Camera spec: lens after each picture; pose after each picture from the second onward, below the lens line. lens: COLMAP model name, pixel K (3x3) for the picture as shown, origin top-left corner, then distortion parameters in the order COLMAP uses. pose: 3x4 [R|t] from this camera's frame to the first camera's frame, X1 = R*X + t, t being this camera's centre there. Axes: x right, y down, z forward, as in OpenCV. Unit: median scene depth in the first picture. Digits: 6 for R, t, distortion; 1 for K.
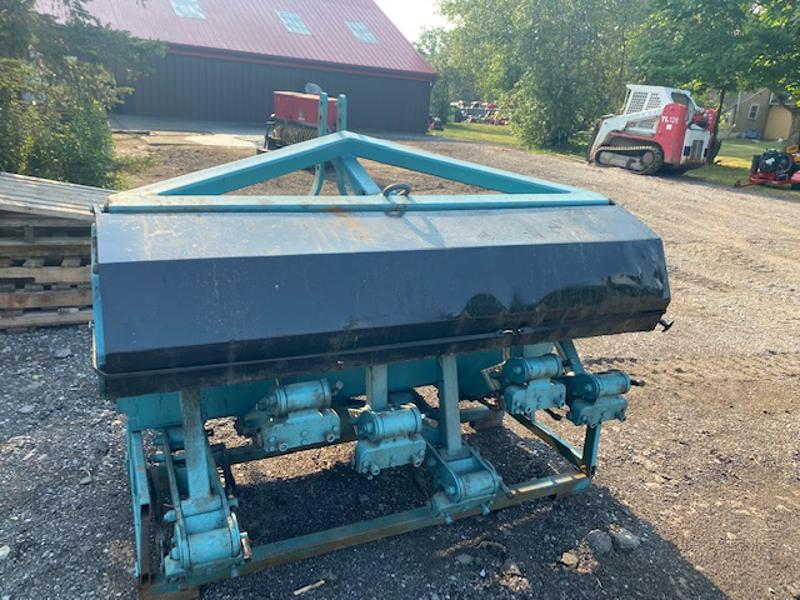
lens RADIAL K [[656.0, 0, 400.0], [0, 656.0, 300.0], [0, 0, 1]] dist [0.041433, -0.068175]
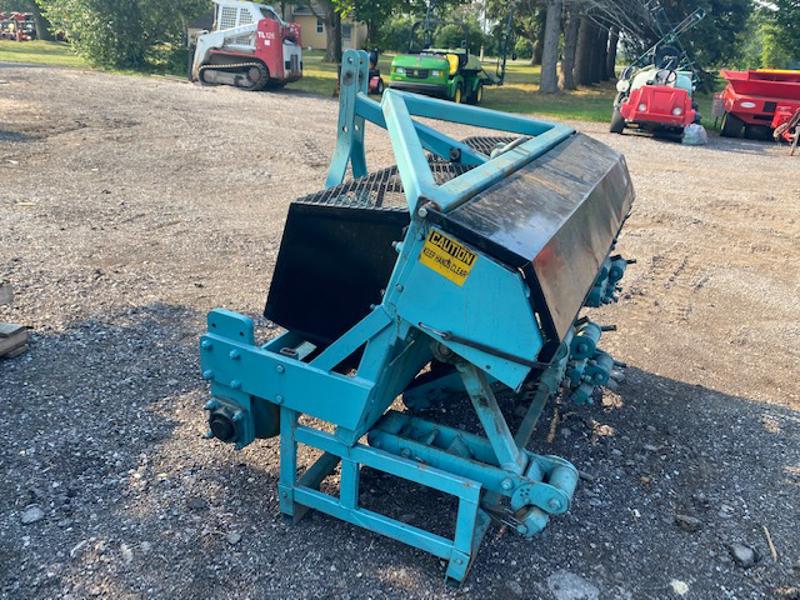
lens RADIAL K [[641.4, 0, 400.0], [0, 641.4, 300.0], [0, 0, 1]] dist [0.047633, -0.063214]
pose [[0.743404, -0.283113, 0.605968, -0.173082], [0.197124, 0.958495, 0.205983, -0.036692], [-0.639134, -0.033677, 0.768357, 0.052305]]
